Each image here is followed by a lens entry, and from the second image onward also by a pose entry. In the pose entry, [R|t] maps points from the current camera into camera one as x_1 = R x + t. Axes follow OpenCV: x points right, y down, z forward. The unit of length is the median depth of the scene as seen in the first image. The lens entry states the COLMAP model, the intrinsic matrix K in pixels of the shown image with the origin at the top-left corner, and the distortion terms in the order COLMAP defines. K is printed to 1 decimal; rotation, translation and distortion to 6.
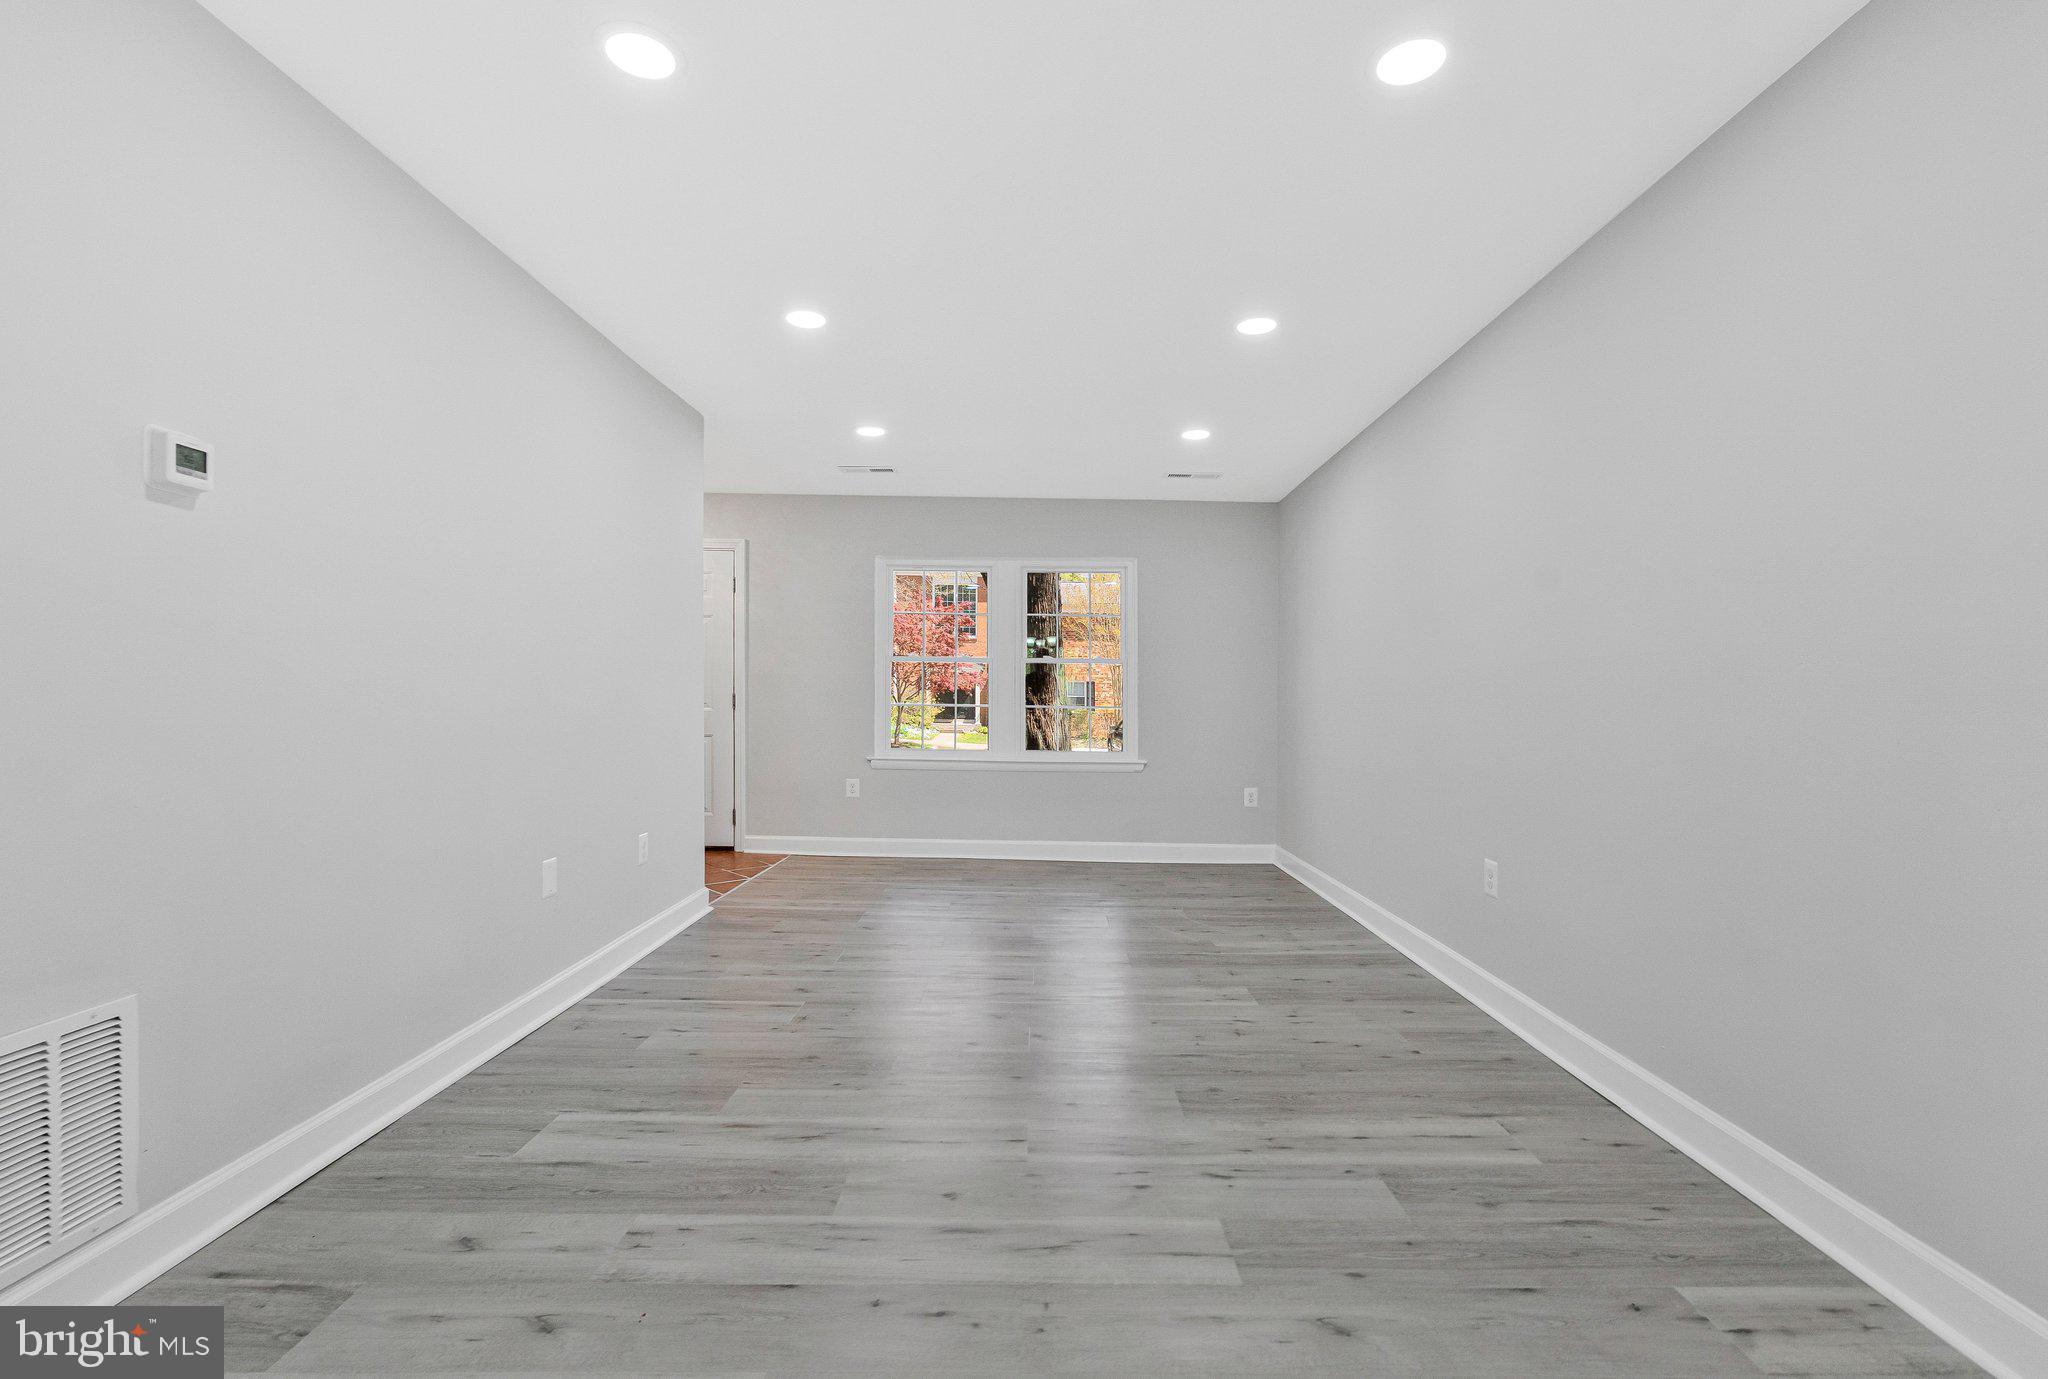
lens RADIAL K [[895.1, 0, 1056.2], [0, 895.1, 694.9], [0, 0, 1]] dist [-0.003549, -0.000348]
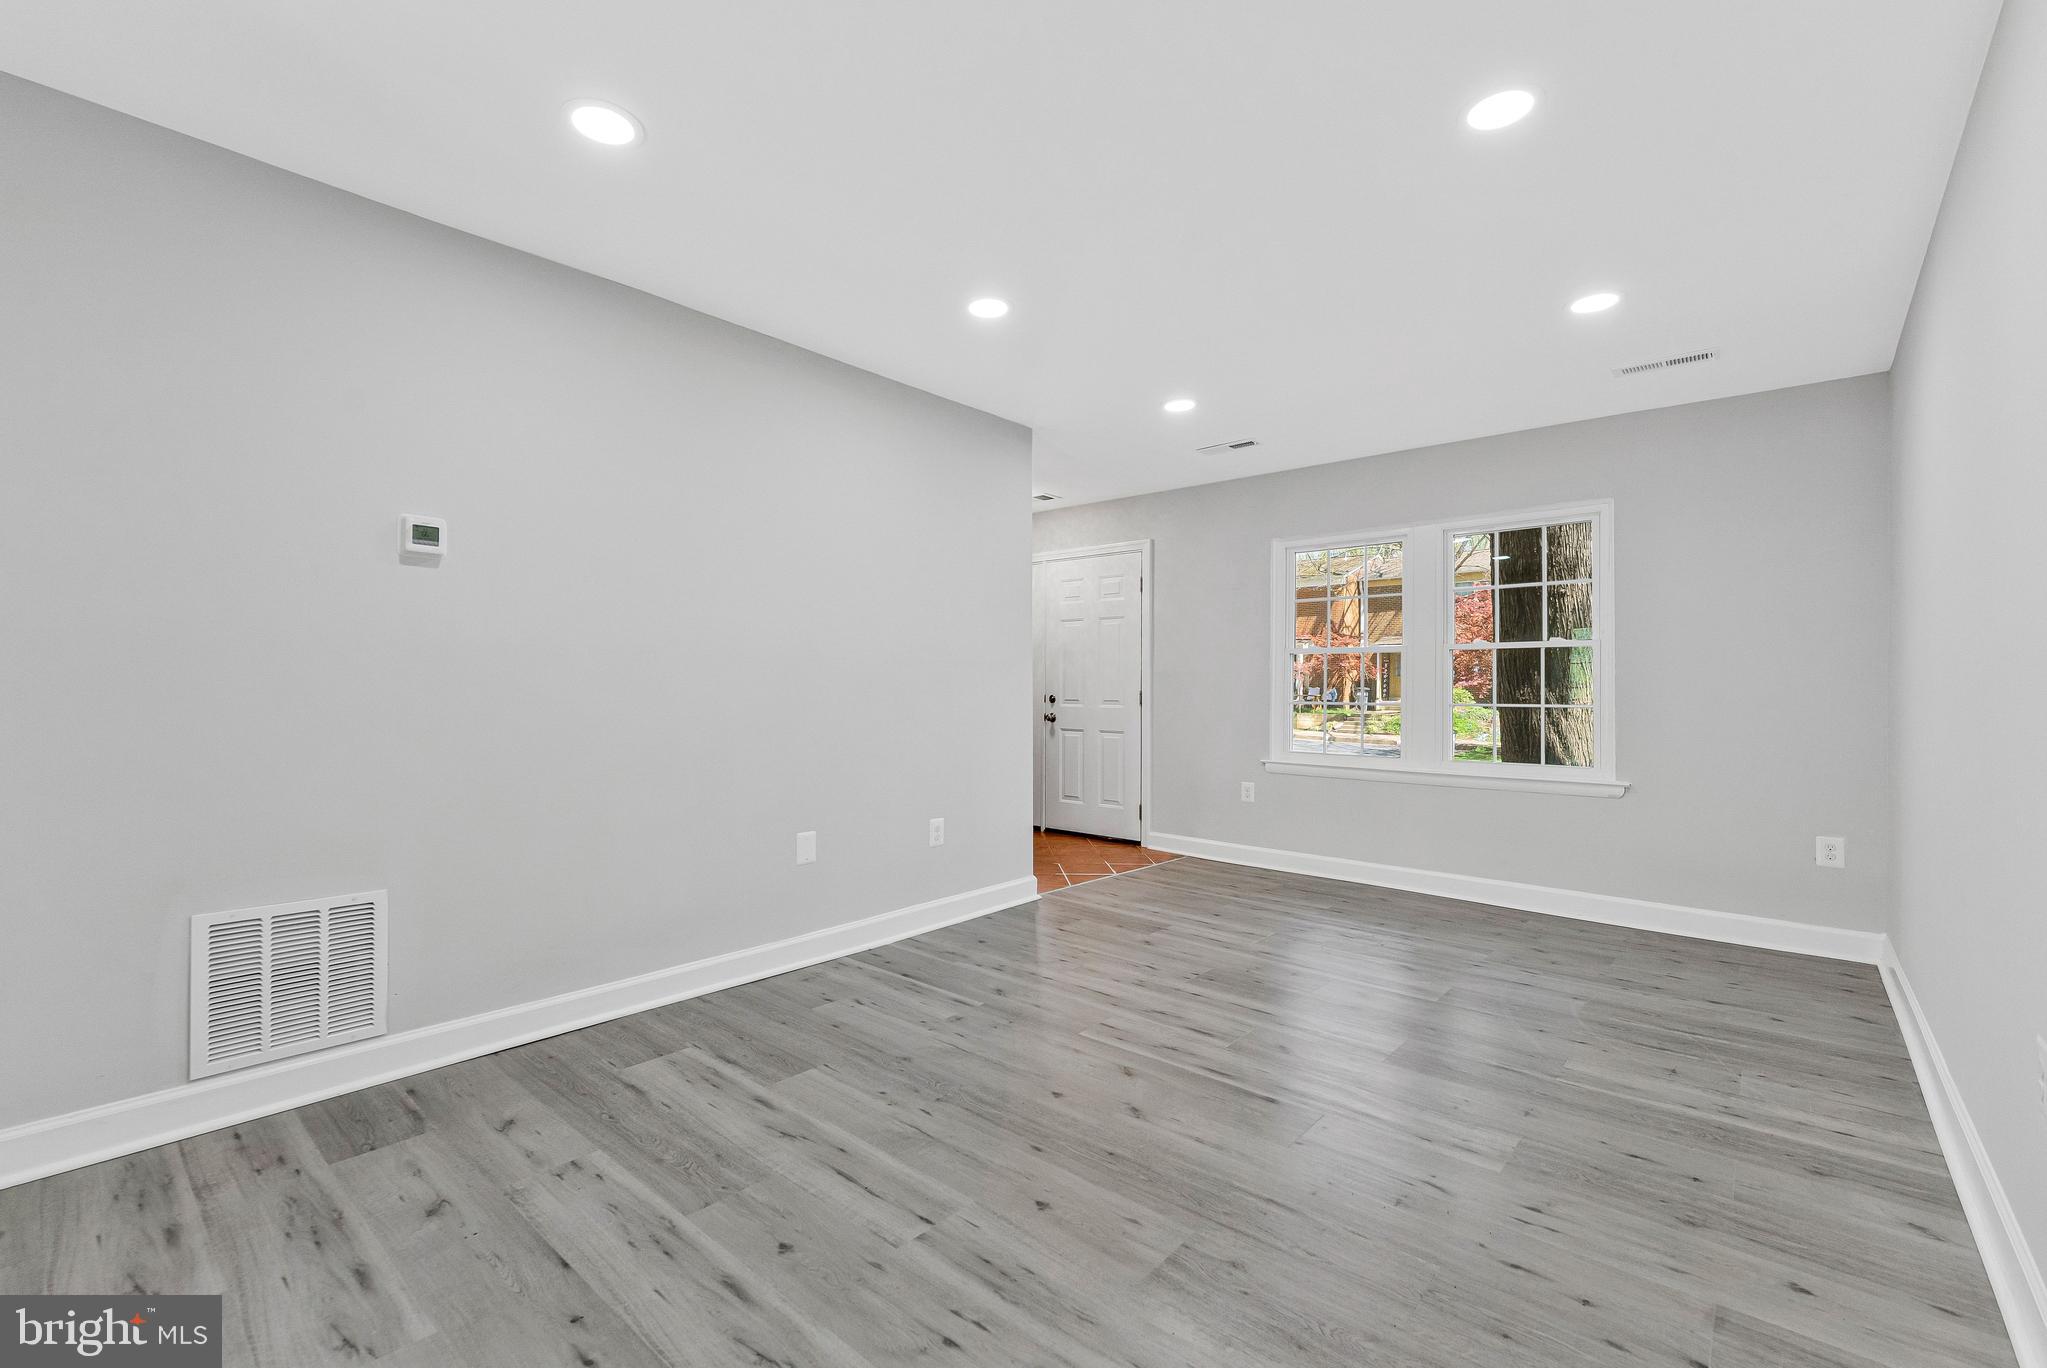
lens RADIAL K [[880.2, 0, 1021.0], [0, 880.2, 695.0], [0, 0, 1]] dist [0.001845, 0.000422]
pose [[0.743128, -0.004015, -0.669138, 0.420283], [0.005034, 0.999987, -0.000410, 0.004653], [0.669131, -0.003063, 0.743138, 0.325432]]
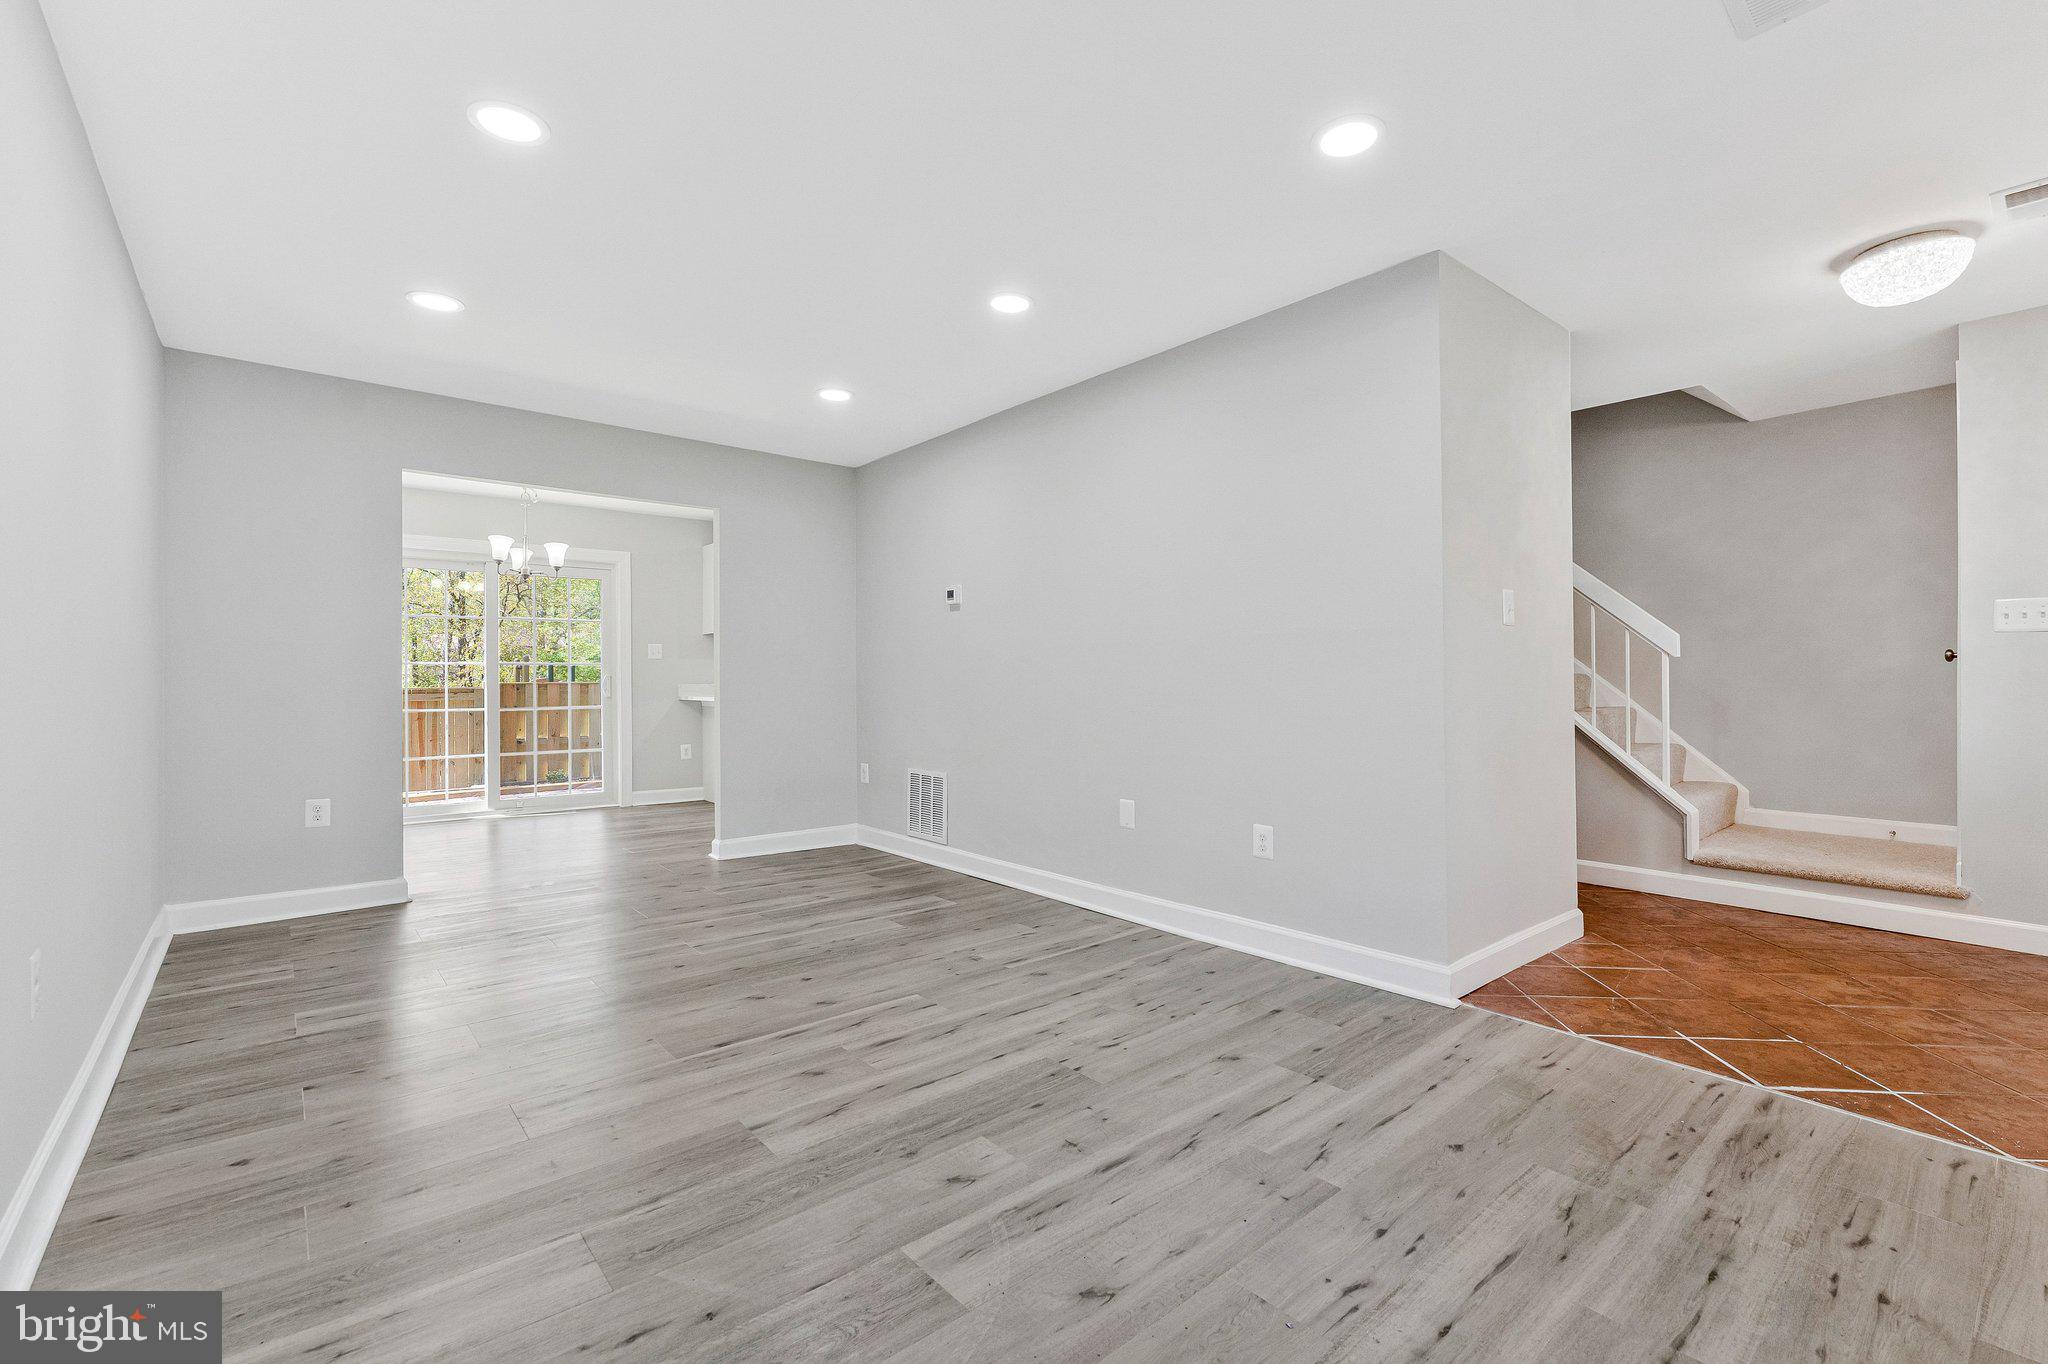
lens RADIAL K [[894.6, 0, 1020.3], [0, 894.6, 679.4], [0, 0, 1]] dist [0.001865, 0.000499]
pose [[-0.777696, -0.009273, -0.628572, 0.383276], [-0.006149, 0.999956, -0.007145, 0.017038], [0.628611, -0.001691, -0.777718, 1.912573]]
